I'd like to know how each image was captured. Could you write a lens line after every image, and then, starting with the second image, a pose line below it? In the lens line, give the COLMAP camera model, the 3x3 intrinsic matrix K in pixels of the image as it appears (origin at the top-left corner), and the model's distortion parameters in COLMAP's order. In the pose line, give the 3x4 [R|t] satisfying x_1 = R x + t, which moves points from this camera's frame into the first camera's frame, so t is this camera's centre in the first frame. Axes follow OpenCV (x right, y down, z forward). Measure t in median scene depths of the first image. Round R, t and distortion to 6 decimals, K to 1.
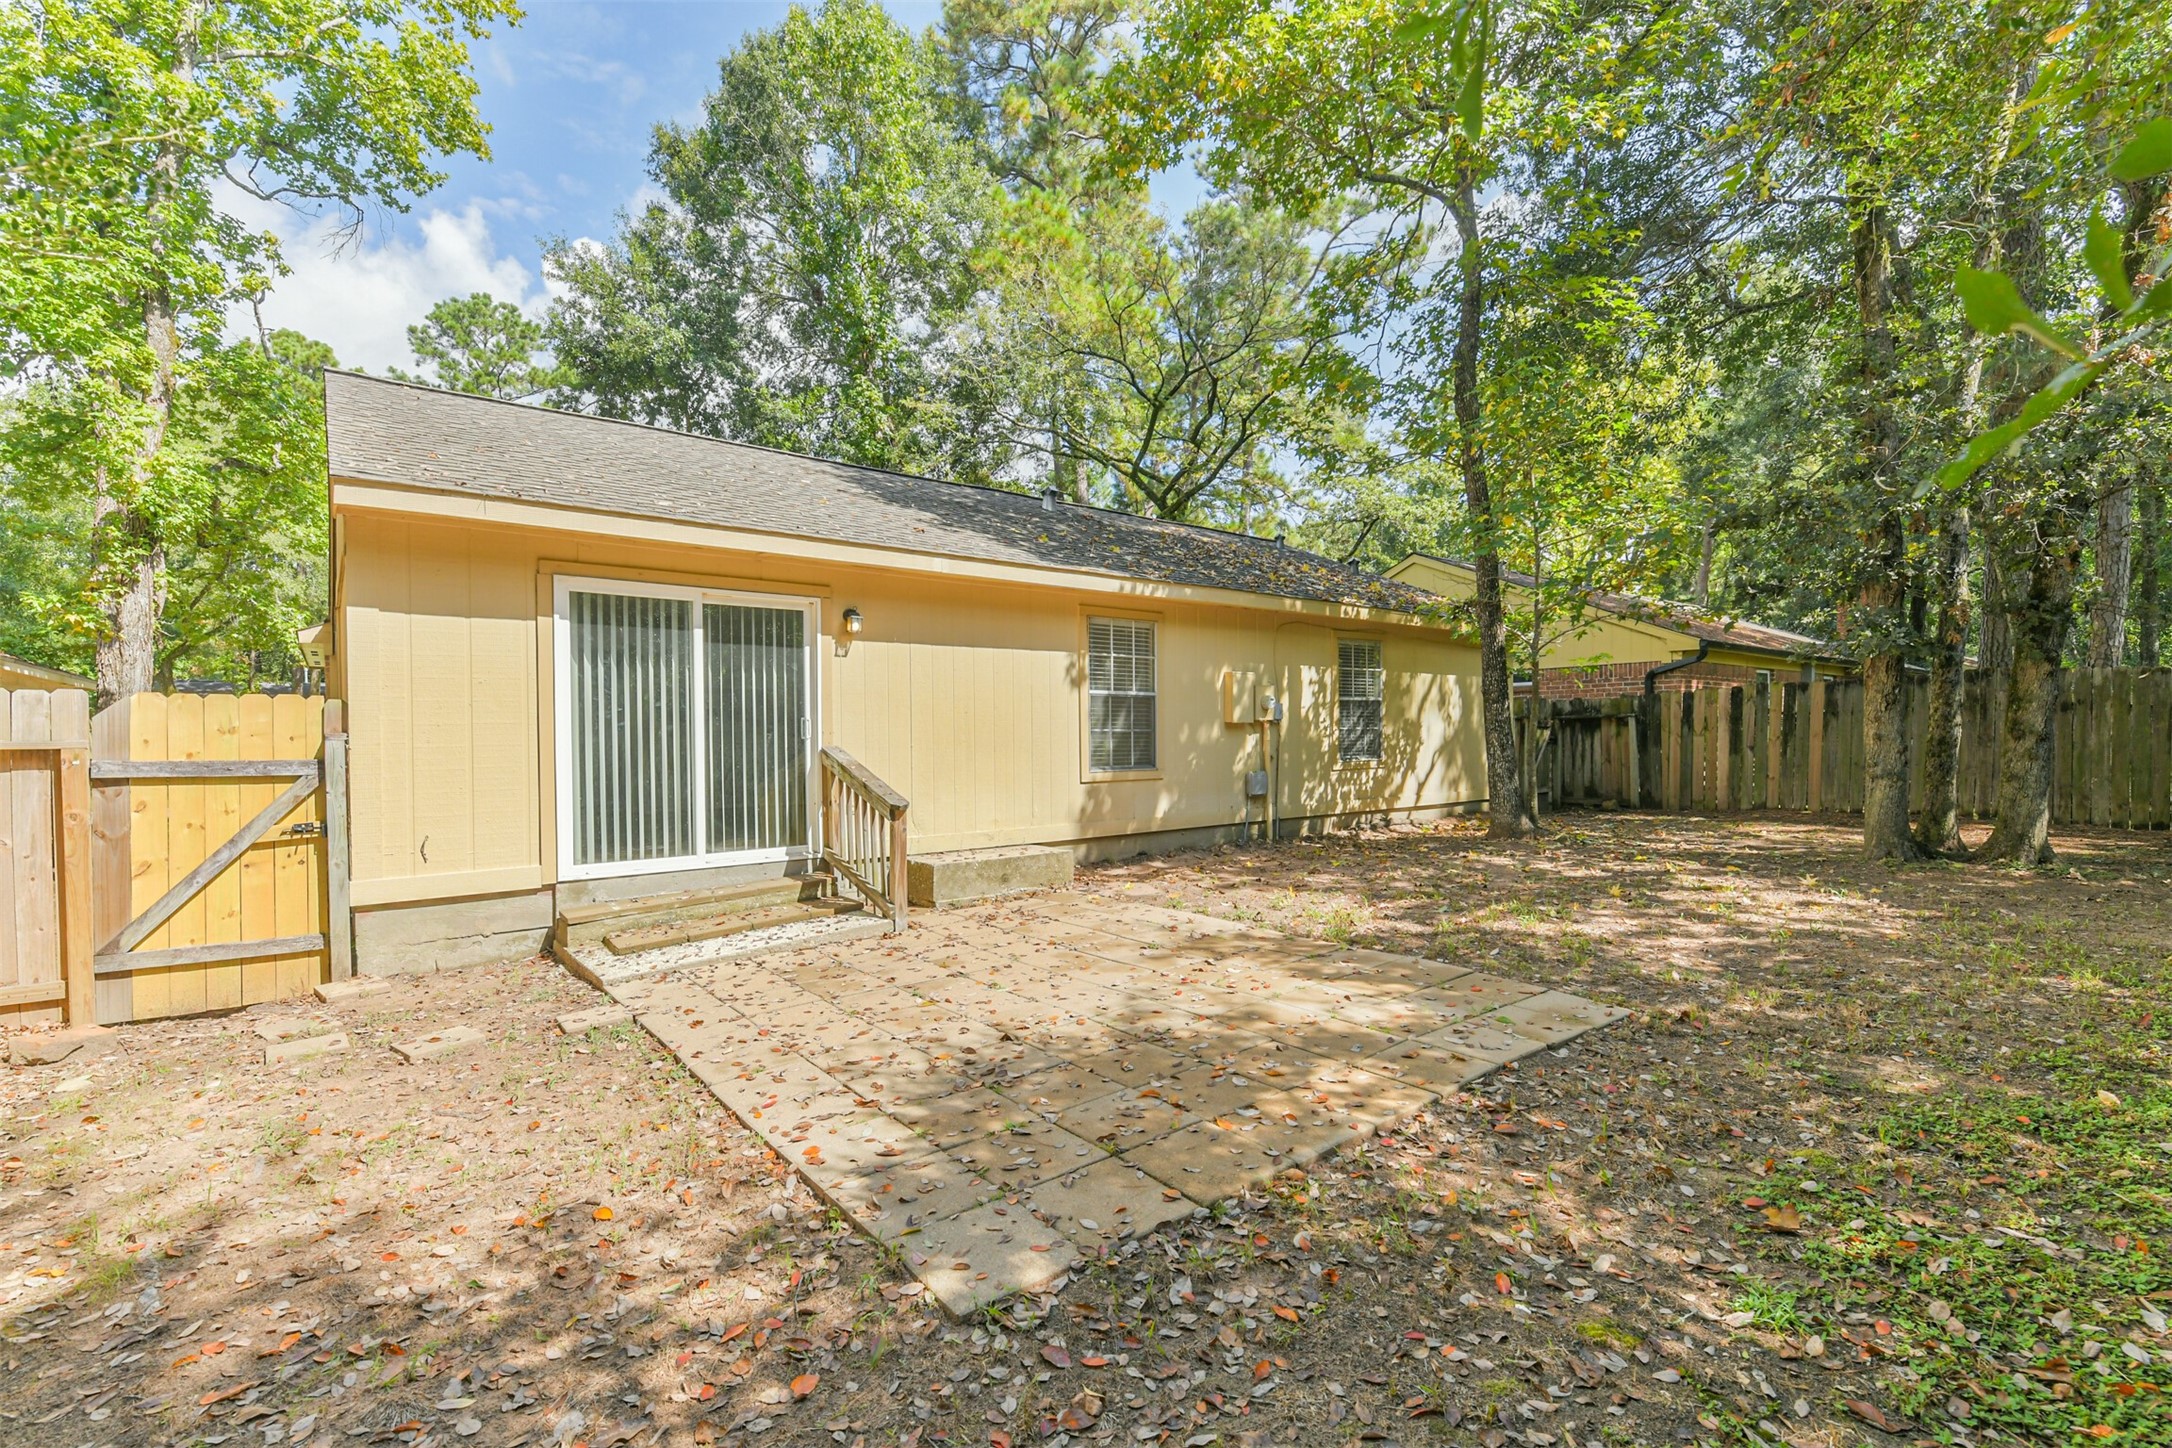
lens RADIAL K [[941.1, 0, 1085.4], [0, 941.1, 734.5], [0, 0, 1]] dist [0.008884, -0.000828]
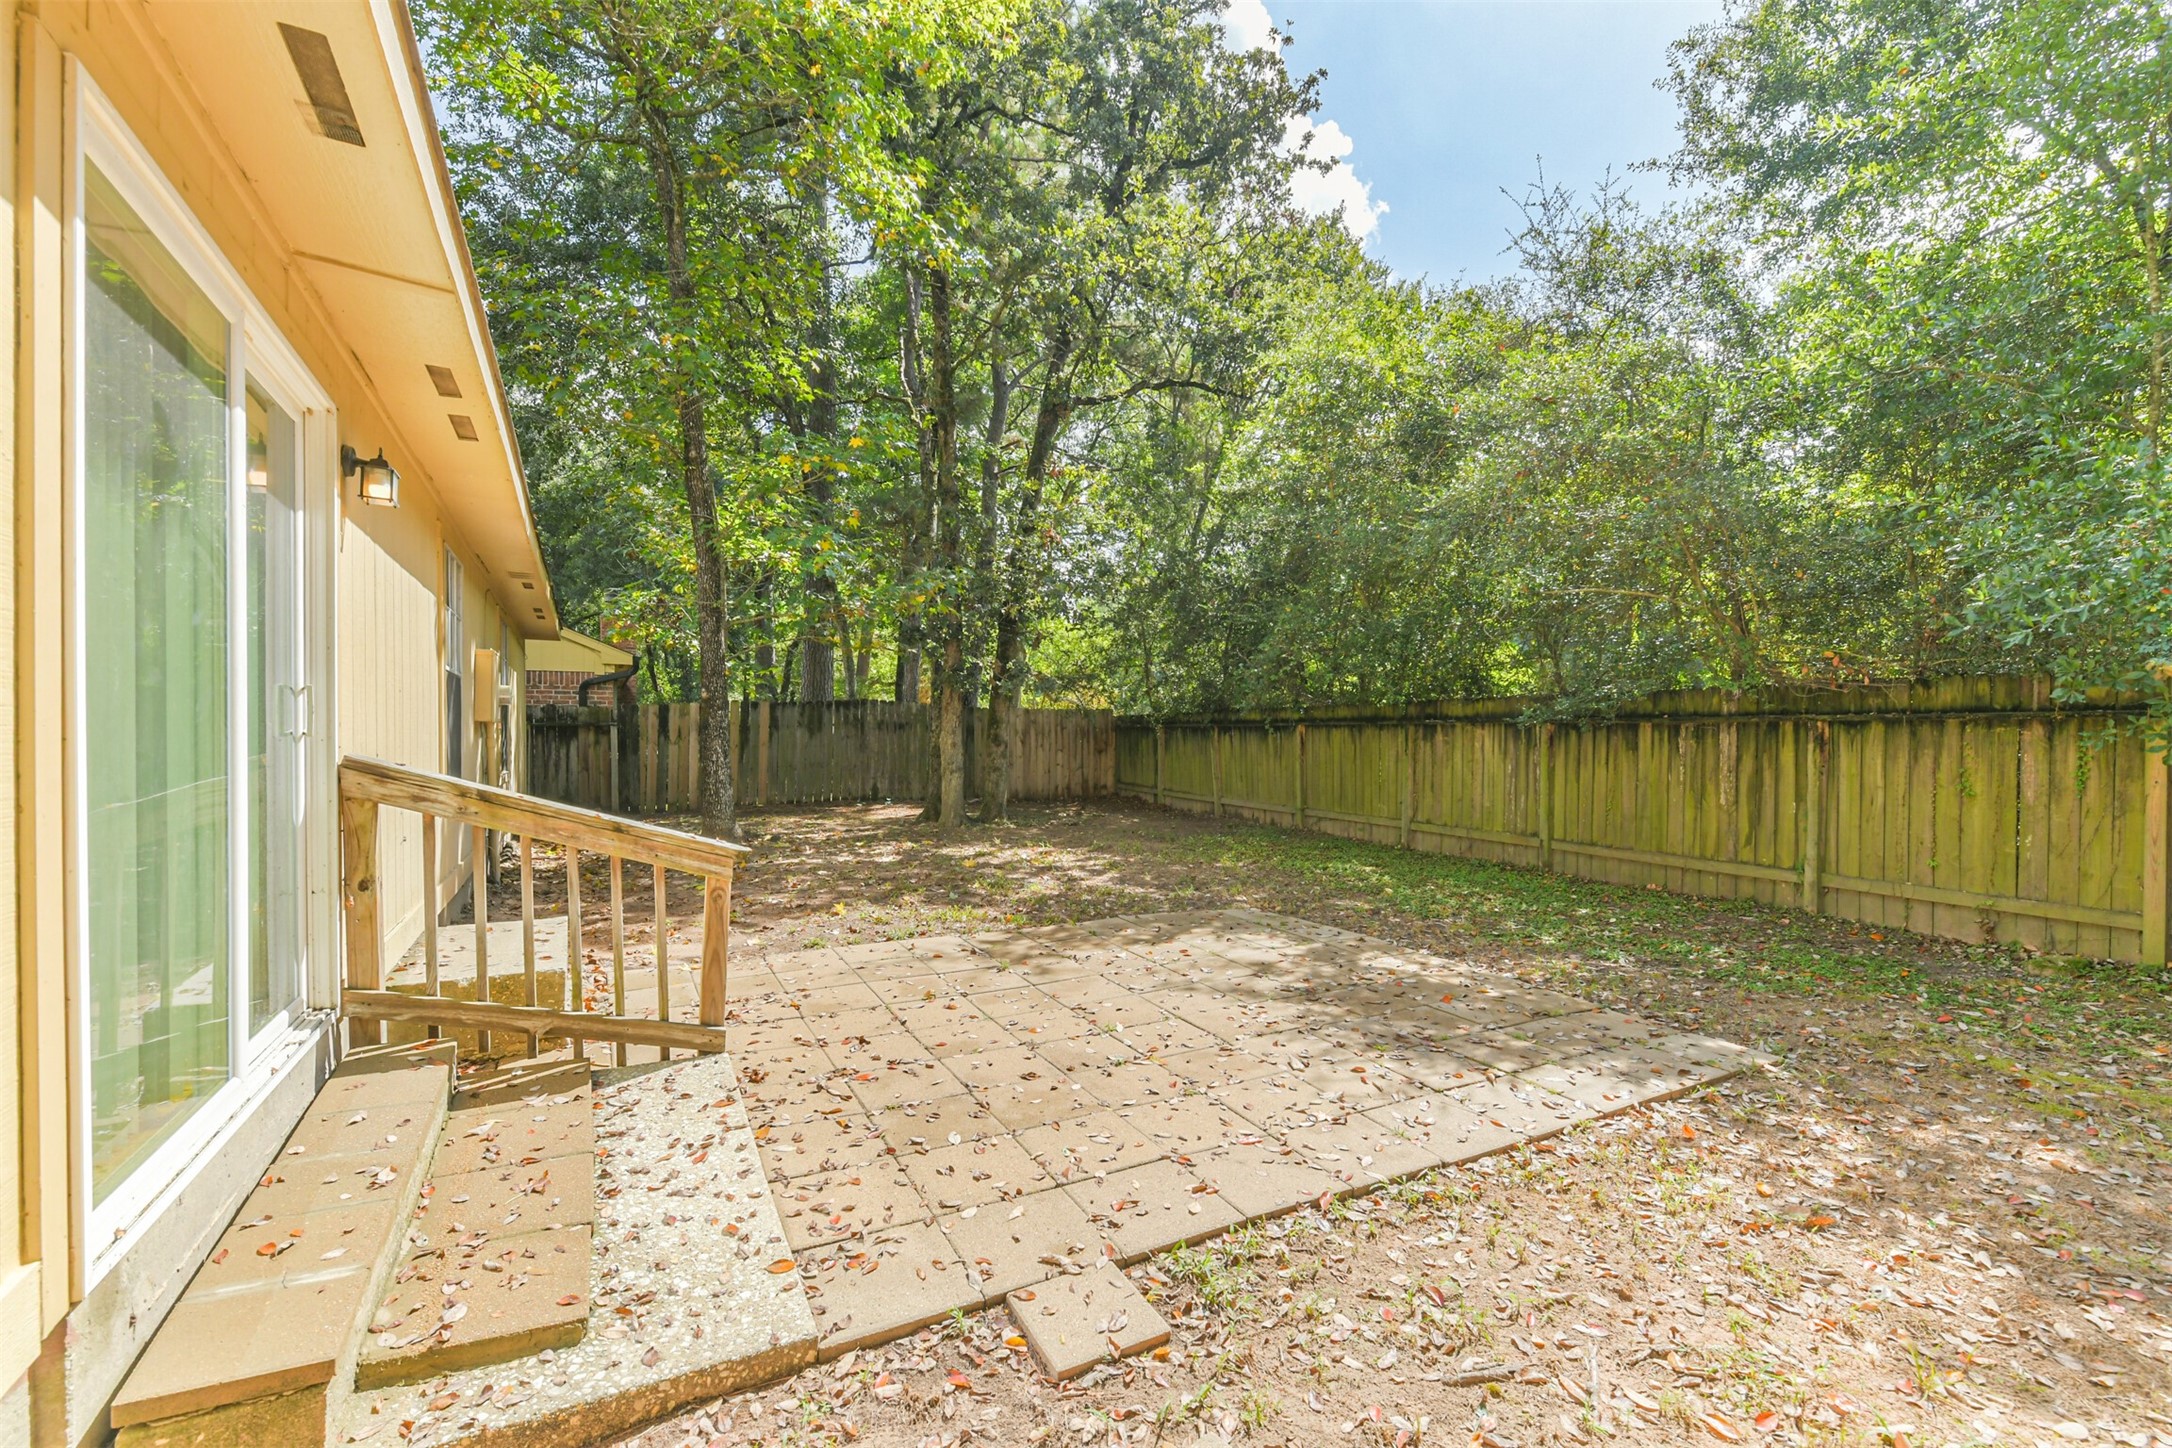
lens RADIAL K [[941.1, 0, 1085.4], [0, 941.1, 734.5], [0, 0, 1]] dist [0.008884, -0.000828]
pose [[0.187780, 0.013128, 0.982123, -1.123763], [-0.000686, 0.999912, -0.013235, 0.014564], [-0.982211, 0.001812, 0.187772, 1.033013]]
